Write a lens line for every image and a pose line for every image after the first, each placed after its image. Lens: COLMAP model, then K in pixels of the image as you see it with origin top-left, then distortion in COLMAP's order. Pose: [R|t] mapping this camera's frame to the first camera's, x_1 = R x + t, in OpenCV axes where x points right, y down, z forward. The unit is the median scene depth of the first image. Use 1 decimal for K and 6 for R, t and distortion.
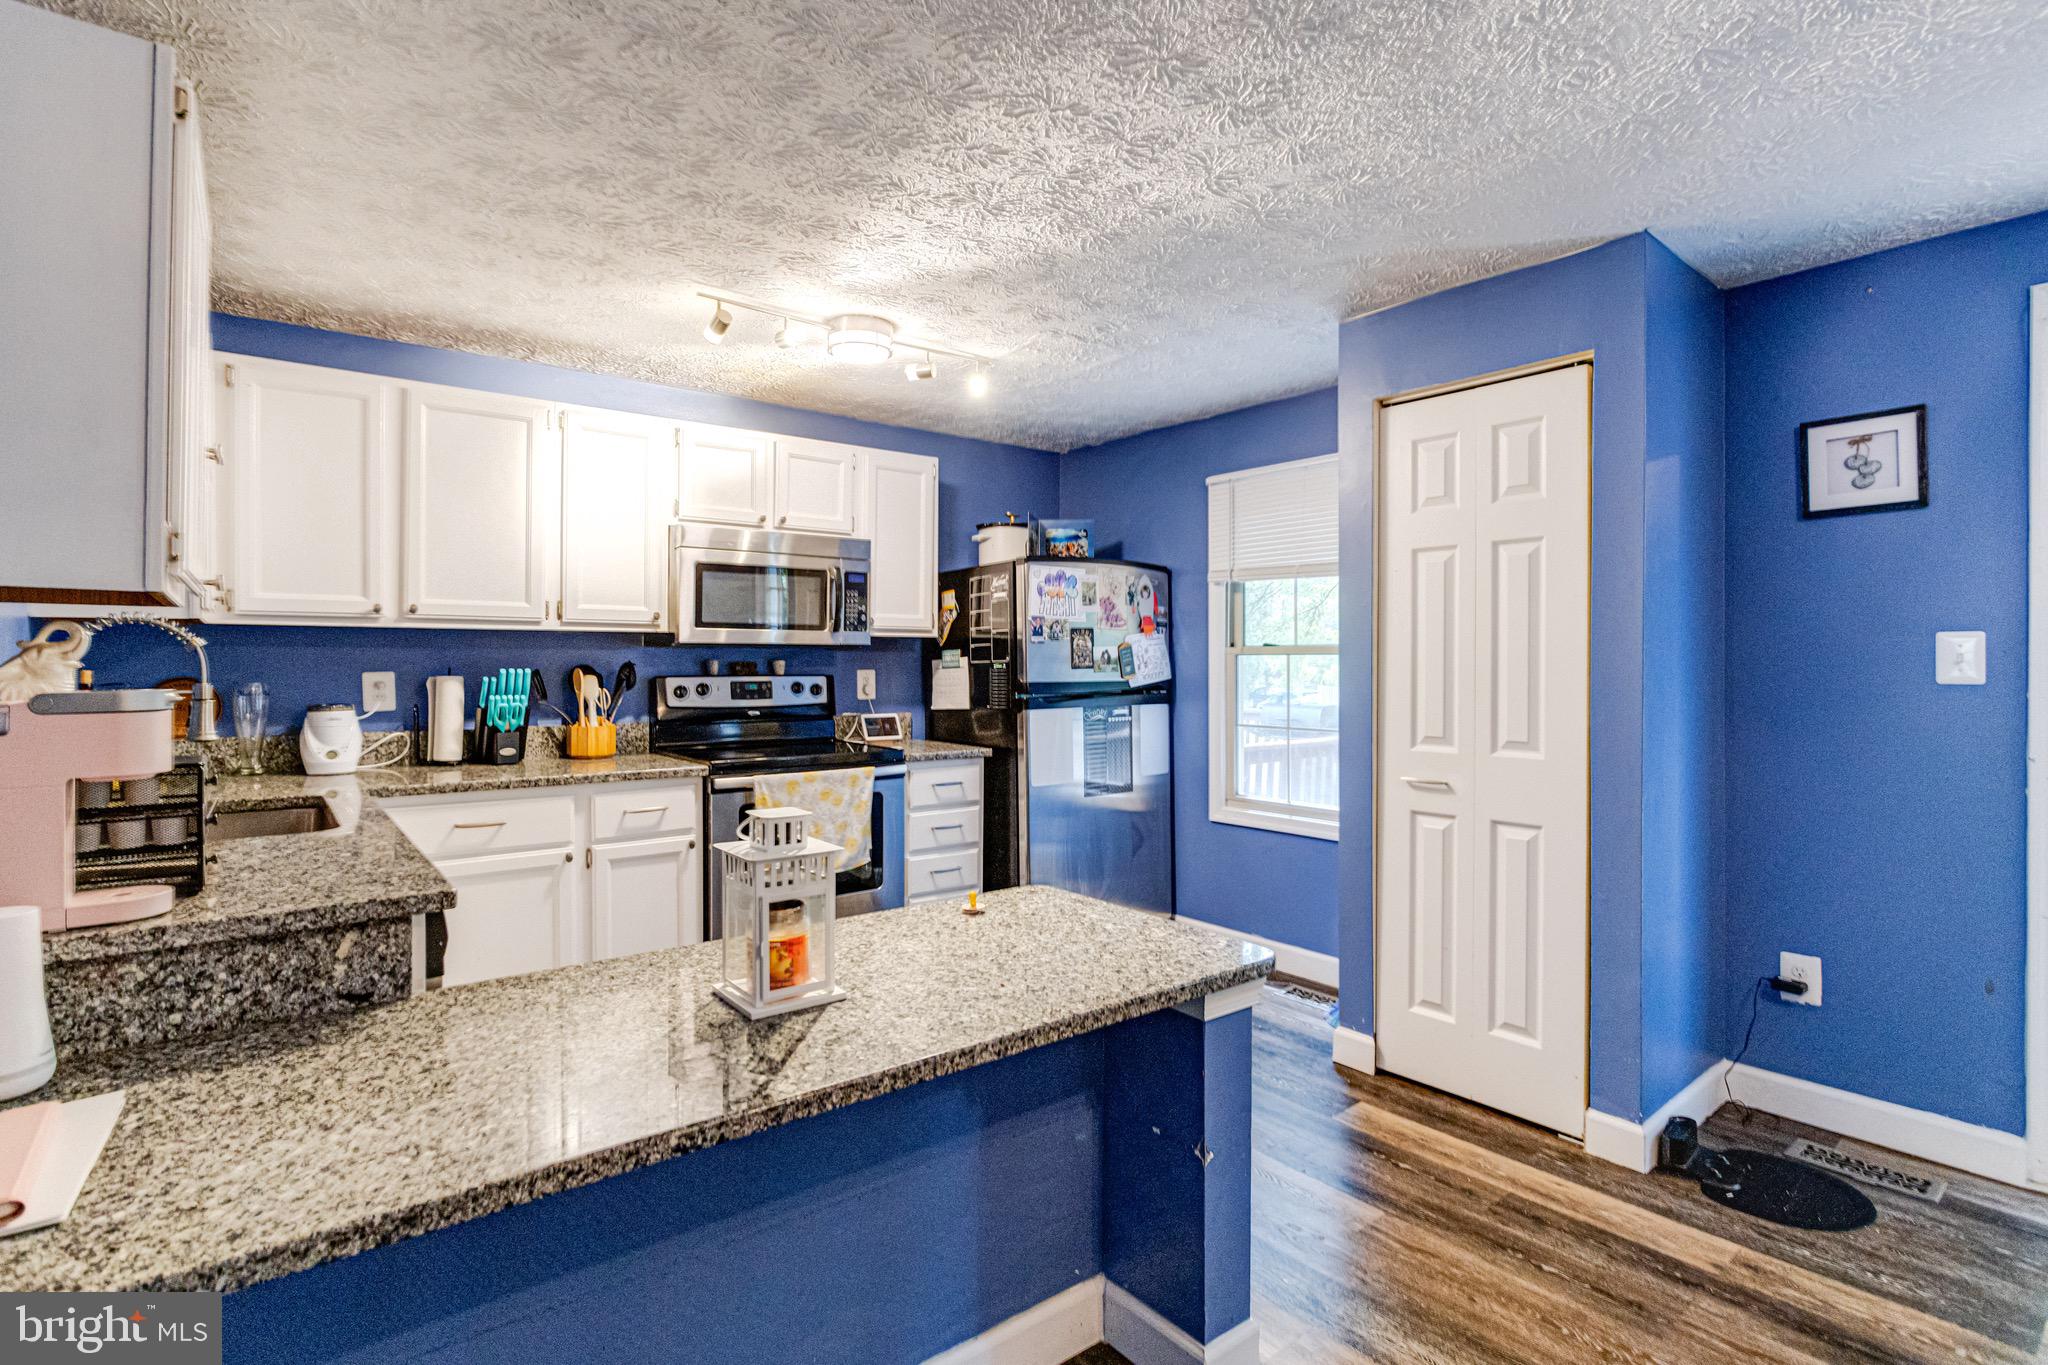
lens RADIAL K [[986.8, 0, 1020.4], [0, 986.8, 658.2], [0, 0, 1]] dist [-0.026433, 0.013651]
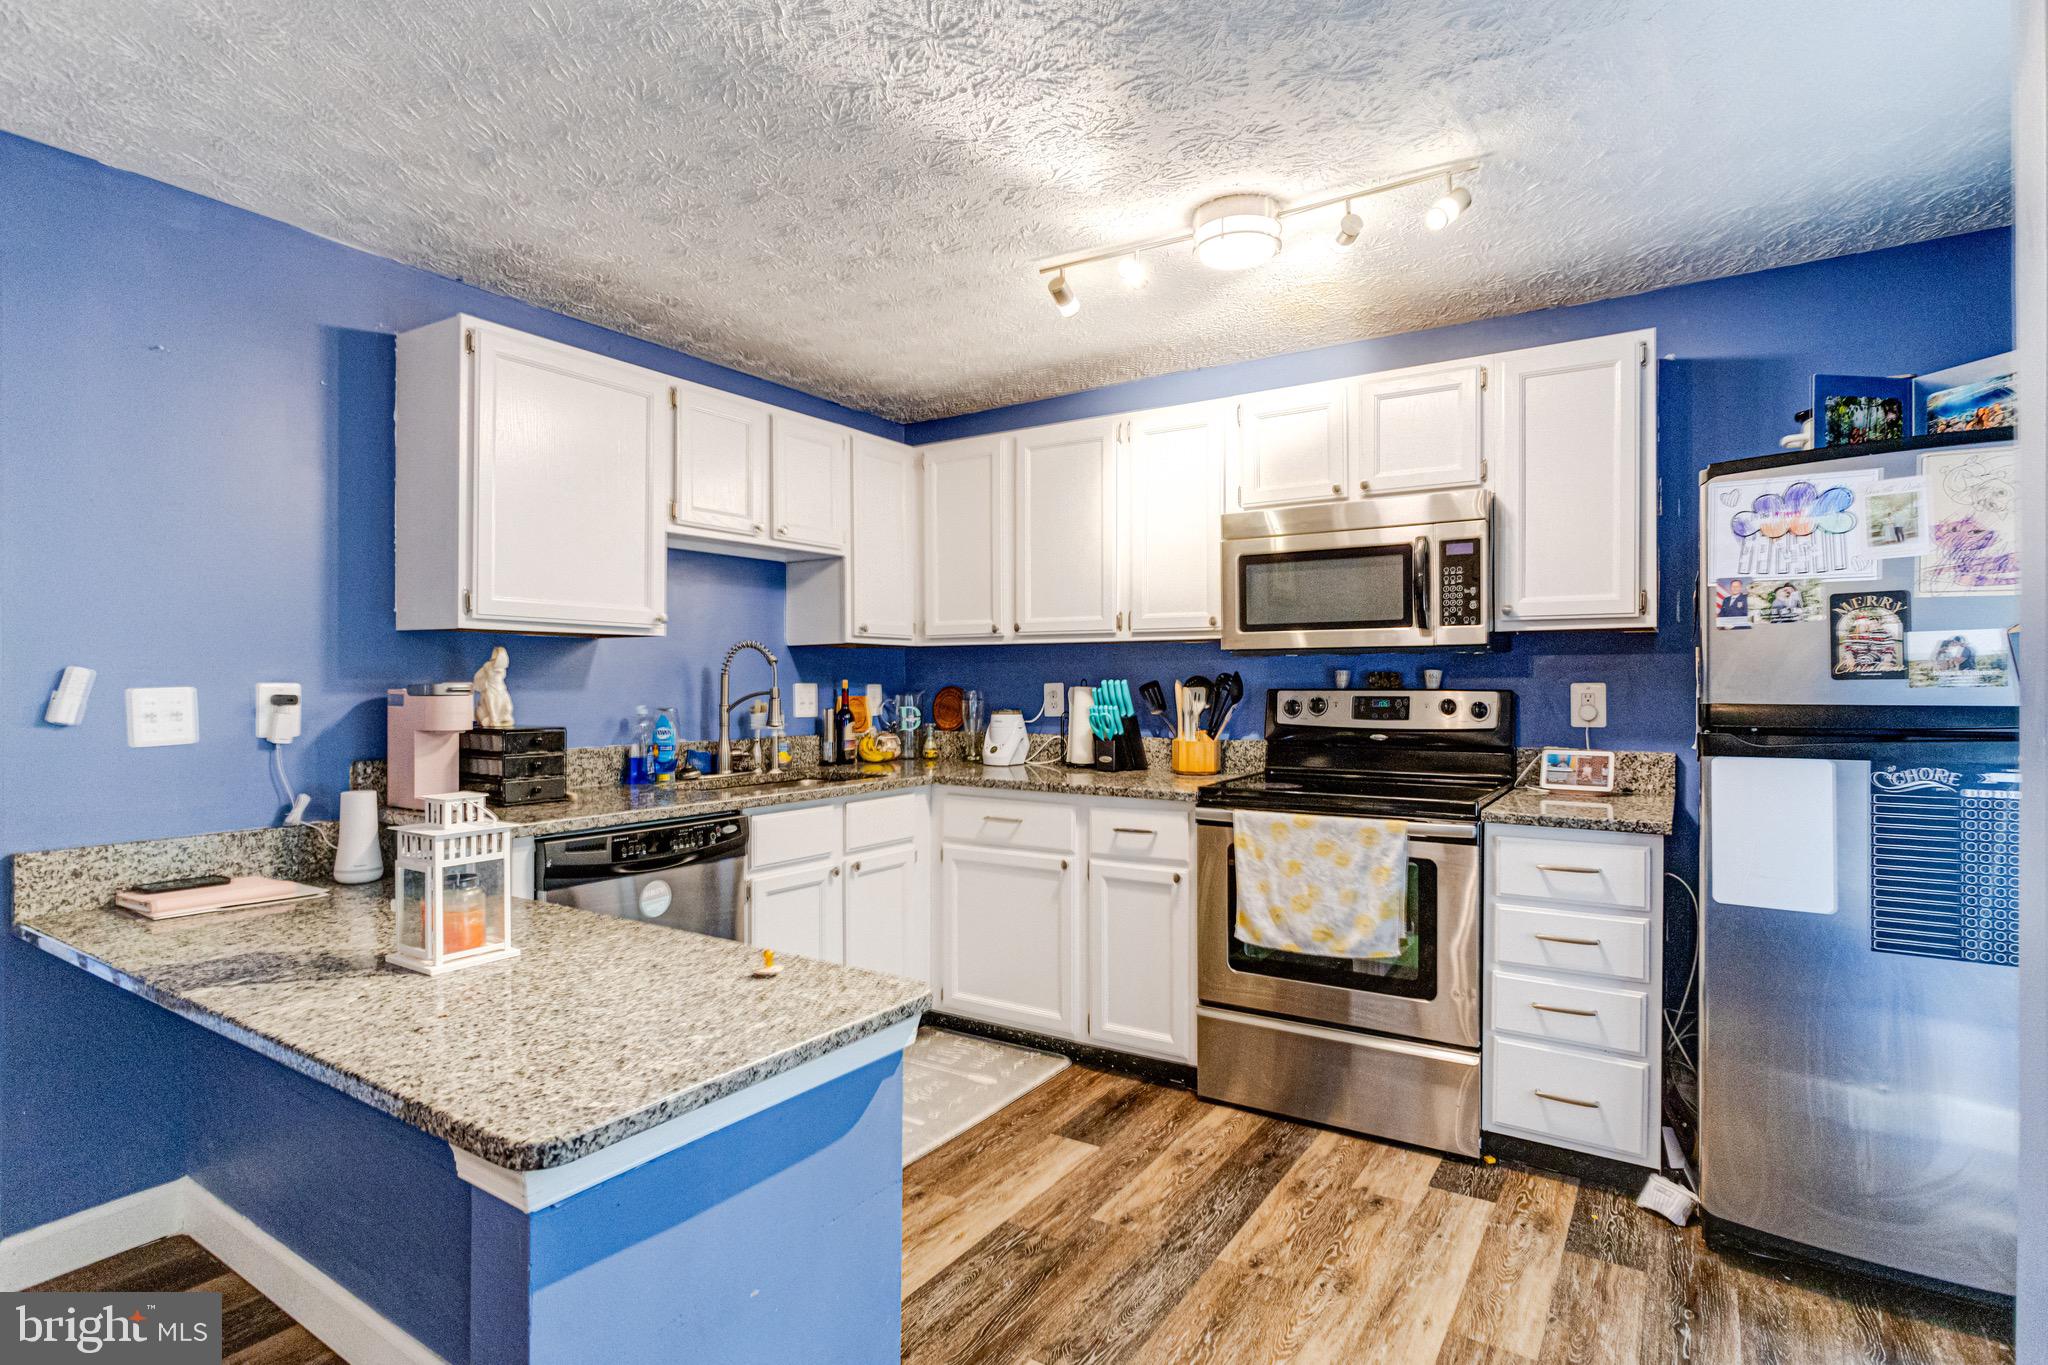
lens RADIAL K [[1028.5, 0, 1024.0], [0, 1028.5, 682.5], [0, 0, 1]] dist [-0.023065, 0.015932]
pose [[0.322146, -0.001302, -0.946689, 0.455054], [0.003231, 0.999995, -0.000276, 0.012964], [0.946684, -0.002969, 0.322149, 0.528523]]
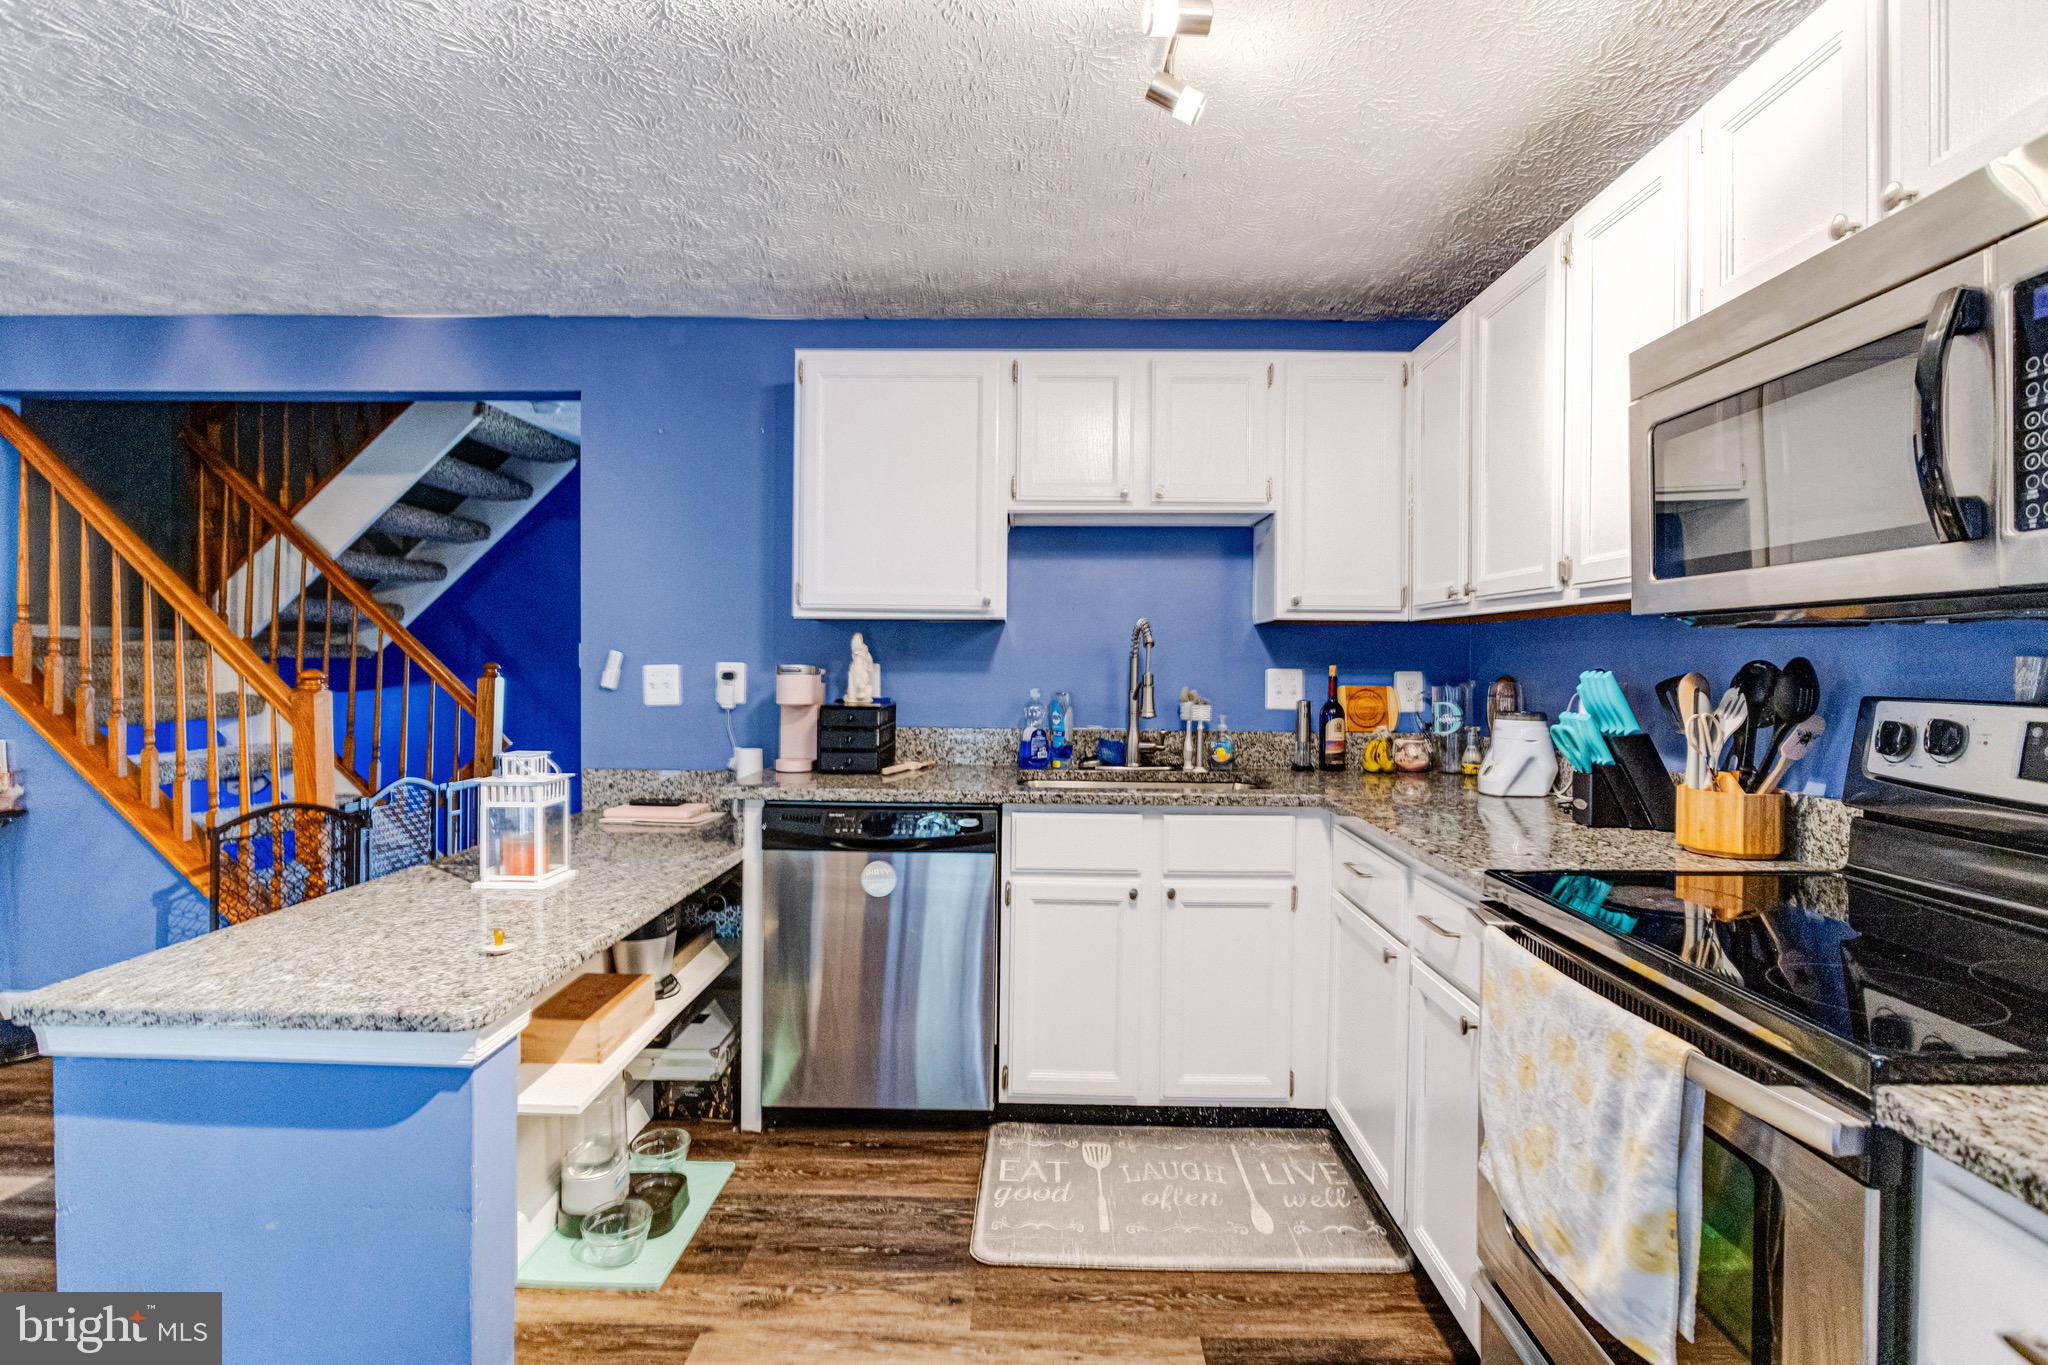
lens RADIAL K [[1025.7, 0, 1025.6], [0, 1025.7, 666.4], [0, 0, 1]] dist [-0.019017, 0.007150]
pose [[-0.630541, -0.000530, -0.776156, 0.188145], [-0.008581, 0.999943, 0.006288, 0.006754], [0.776109, 0.010625, -0.630509, 1.059384]]
